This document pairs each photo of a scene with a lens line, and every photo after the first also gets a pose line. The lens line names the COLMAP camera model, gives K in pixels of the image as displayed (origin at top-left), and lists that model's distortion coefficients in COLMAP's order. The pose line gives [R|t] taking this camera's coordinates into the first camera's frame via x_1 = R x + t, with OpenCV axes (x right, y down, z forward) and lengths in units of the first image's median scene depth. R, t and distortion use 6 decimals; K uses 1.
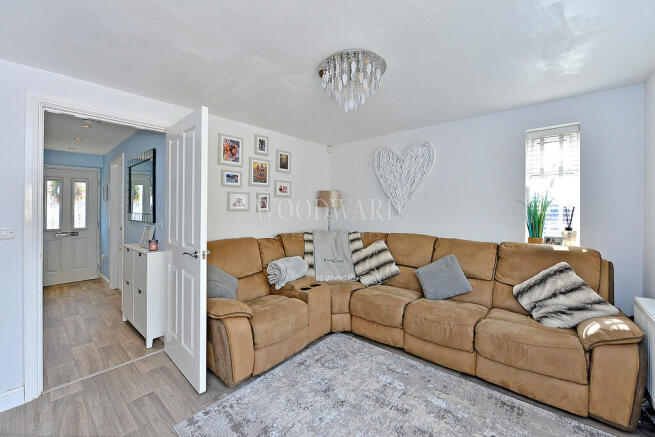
lens RADIAL K [[261.6, 0, 327.8], [0, 261.6, 219.1], [0, 0, 1]] dist [-0.002107, -0.000263]
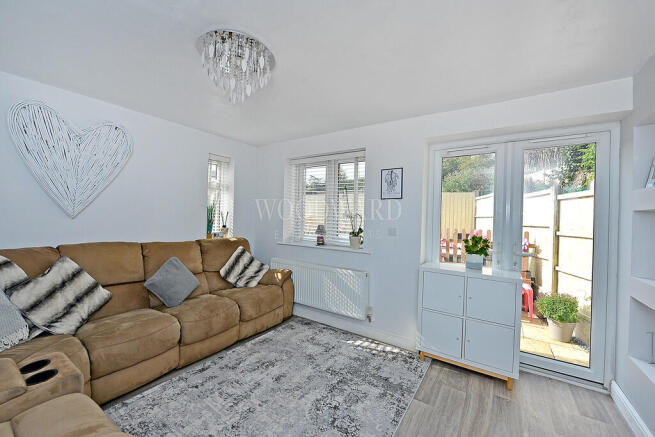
lens RADIAL K [[261.6, 0, 328.4], [0, 261.6, 215.2], [0, 0, 1]] dist [-0.002107, -0.000263]
pose [[-0.103130, -0.003147, 0.994663, -0.623070], [0.008387, 0.999957, 0.004033, -0.026965], [-0.994633, 0.008758, -0.103099, 0.535765]]
